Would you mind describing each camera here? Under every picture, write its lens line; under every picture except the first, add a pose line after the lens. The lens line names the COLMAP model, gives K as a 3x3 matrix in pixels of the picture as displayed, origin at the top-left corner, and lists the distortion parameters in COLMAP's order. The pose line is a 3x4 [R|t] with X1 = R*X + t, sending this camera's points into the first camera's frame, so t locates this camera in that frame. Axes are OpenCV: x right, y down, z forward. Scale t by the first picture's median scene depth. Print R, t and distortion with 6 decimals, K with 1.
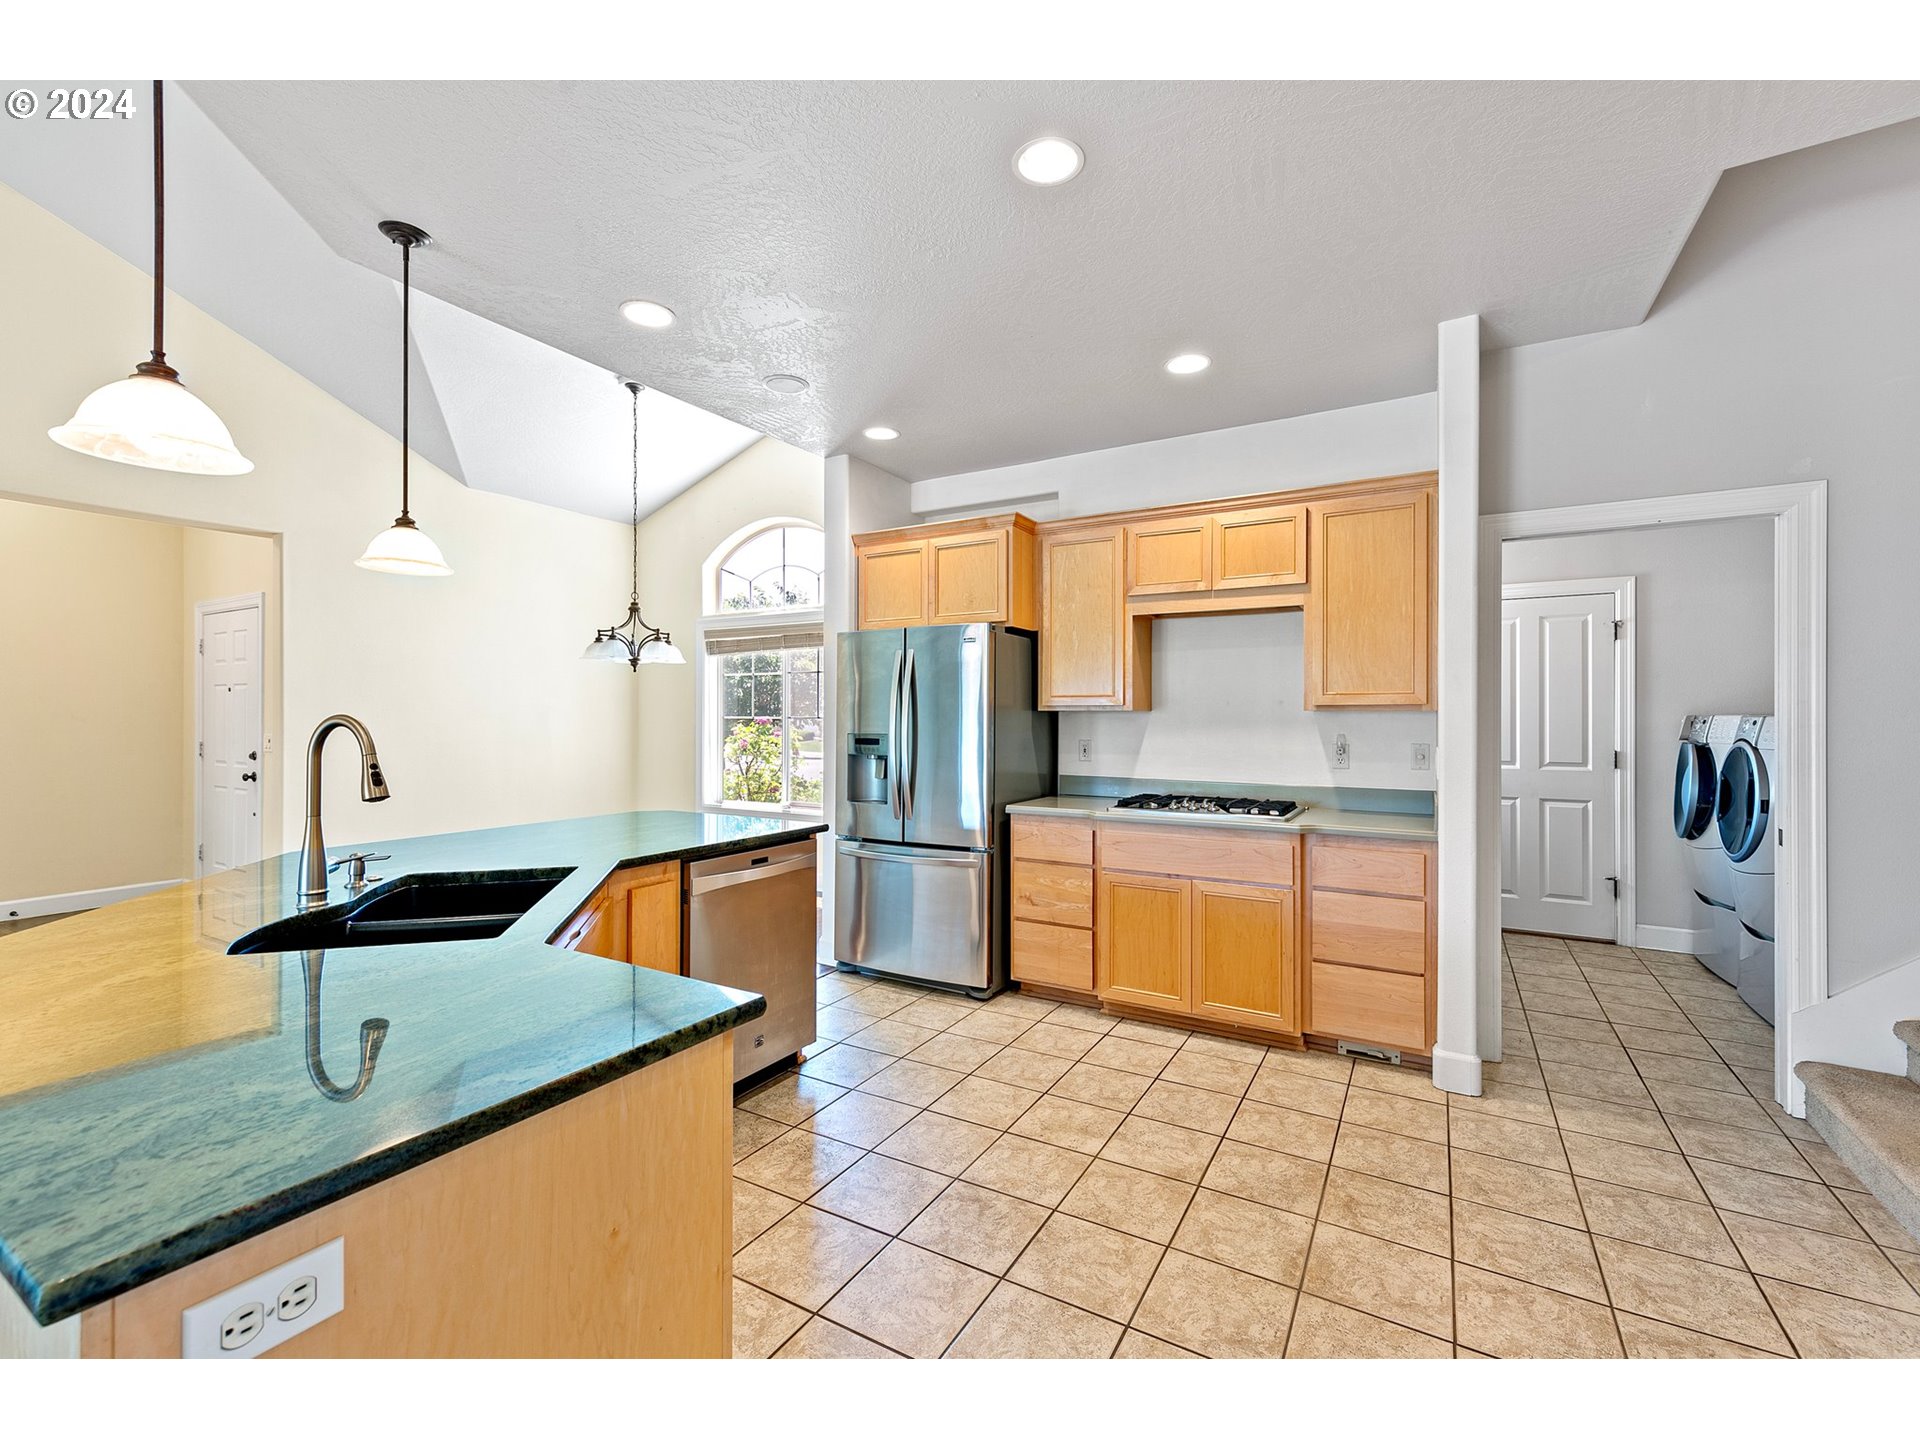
lens RADIAL K [[812.7, 0, 965.4], [0, 812.7, 714.9], [0, 0, 1]] dist [0.003648, 0.000251]
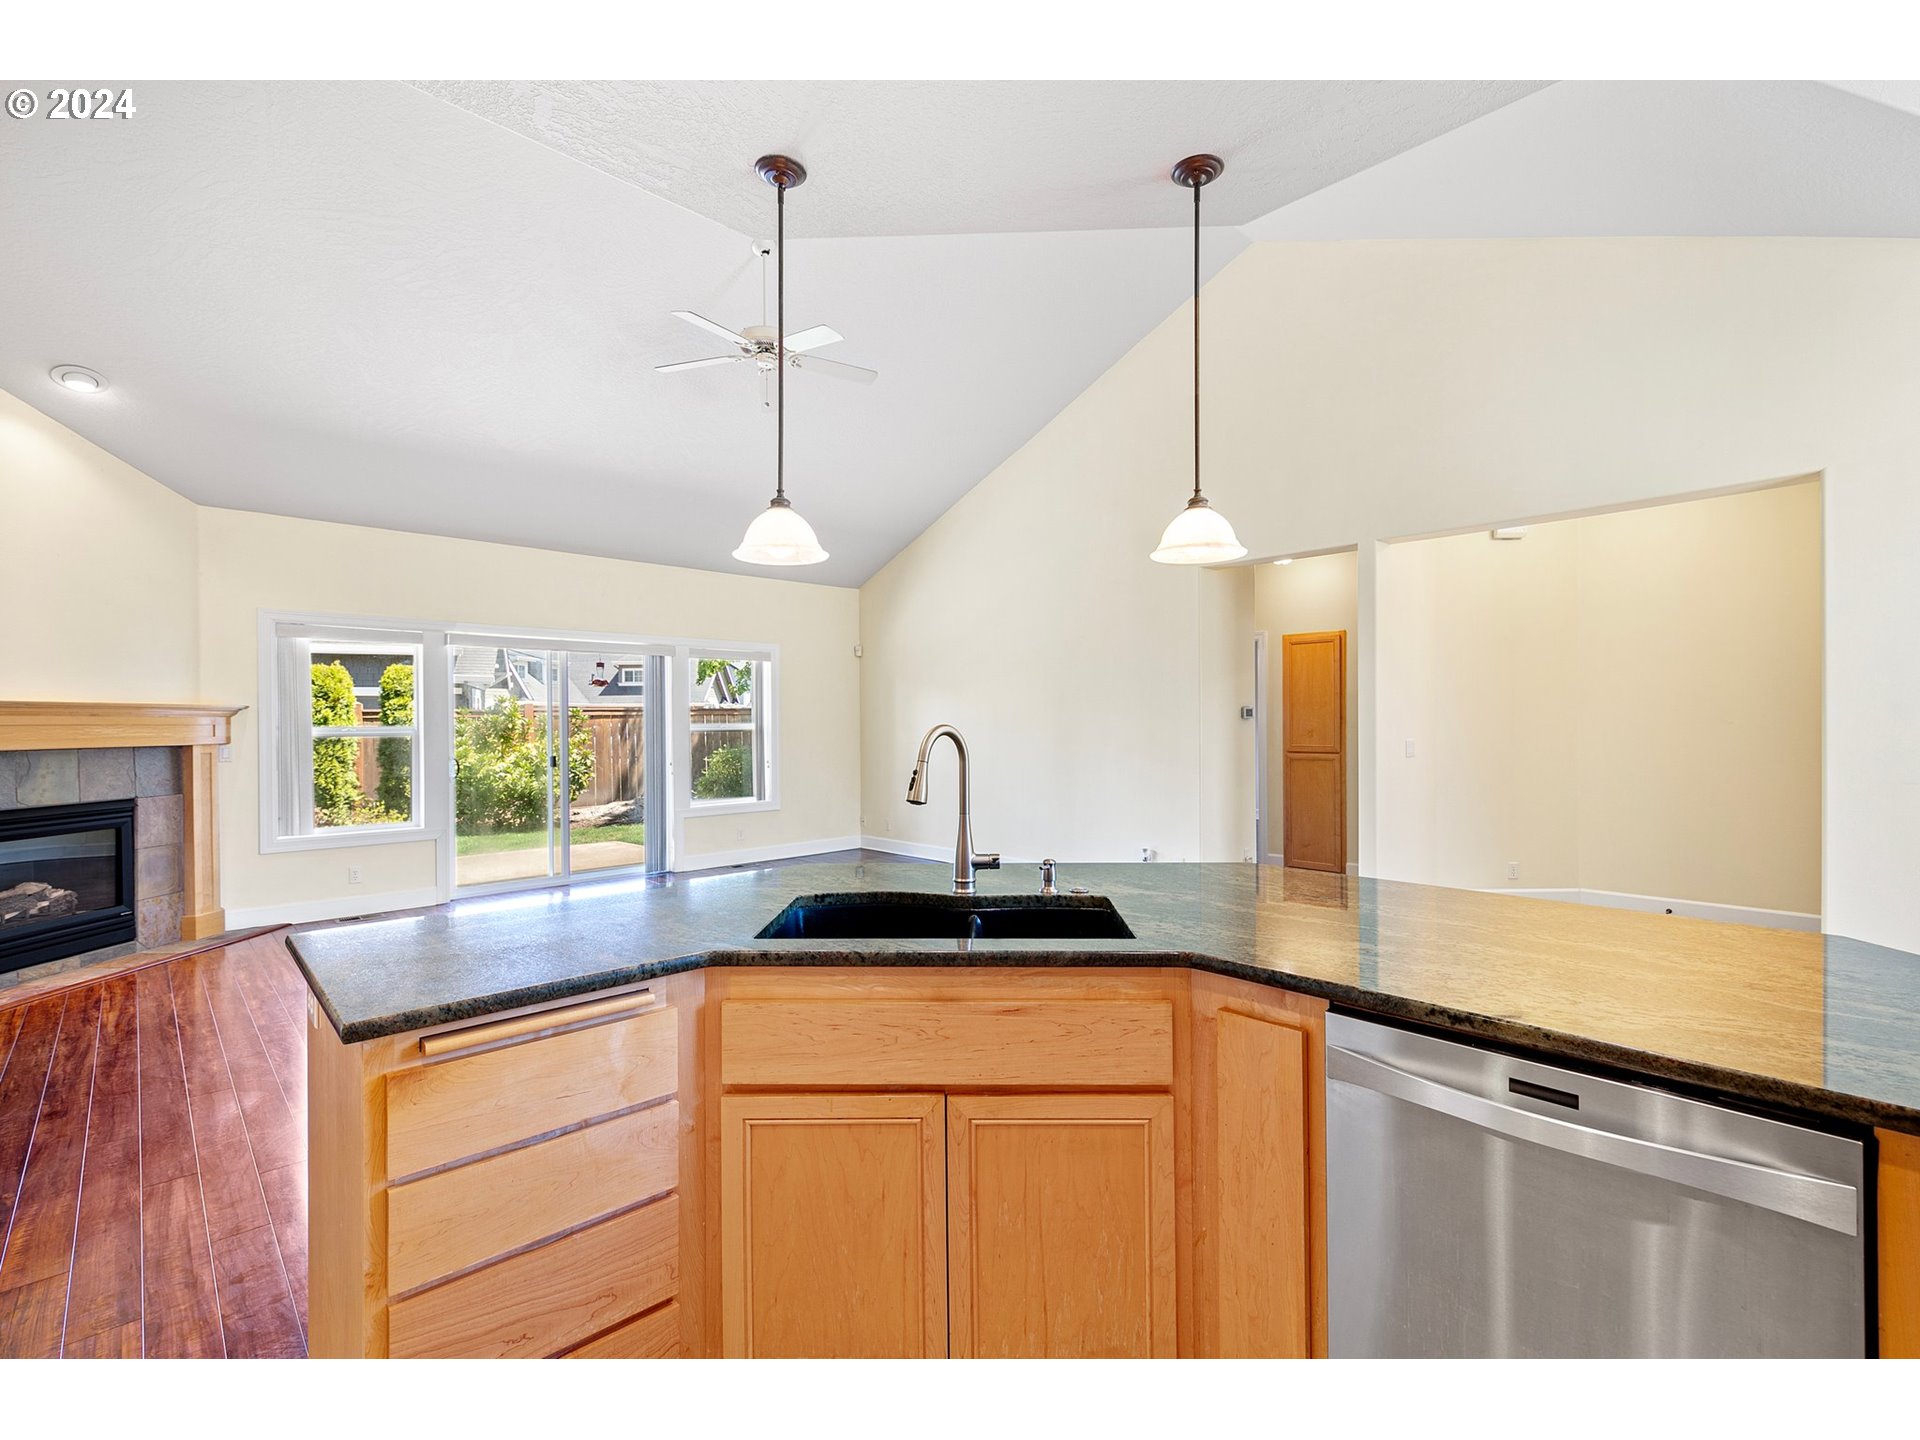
lens RADIAL K [[857.4, 0, 964.3], [0, 857.4, 724.1], [0, 0, 1]] dist [0.005417, -0.000062]
pose [[-0.278818, 0.003149, -0.960339, 0.158551], [0.008770, 0.999961, 0.000733, -0.001201], [0.960304, -0.008218, -0.278835, 0.604732]]
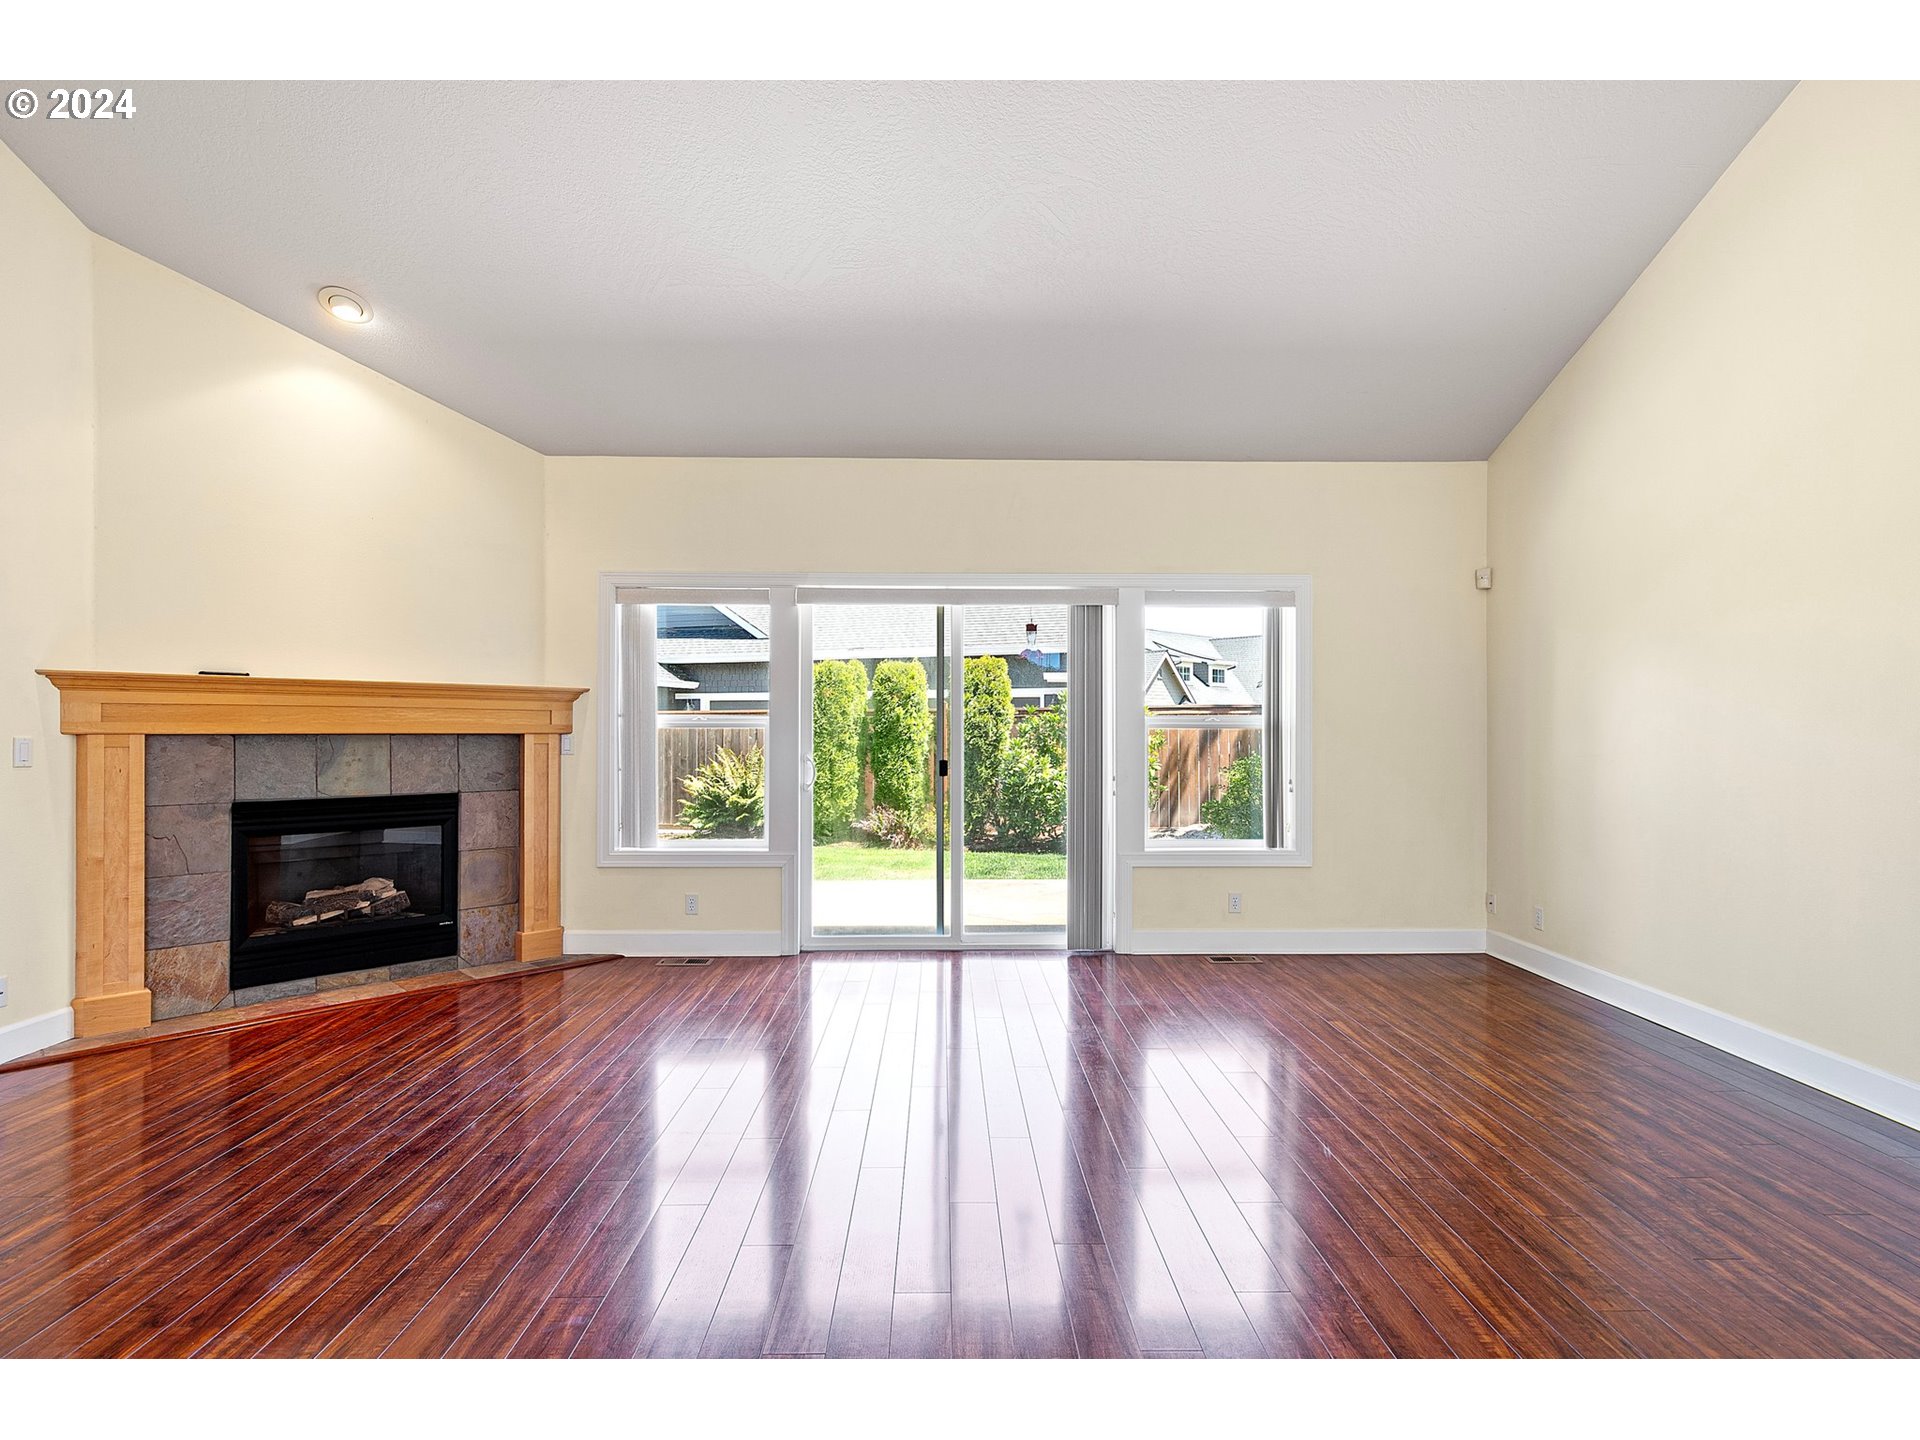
lens RADIAL K [[943.2, 0, 961.6], [0, 943.2, 725.3], [0, 0, 1]] dist [0.005785, 0.001061]
pose [[-0.855622, -0.005715, -0.517570, -0.647828], [-0.000523, 0.999948, -0.010178, 0.023674], [0.517602, -0.008438, -0.855580, 0.453753]]
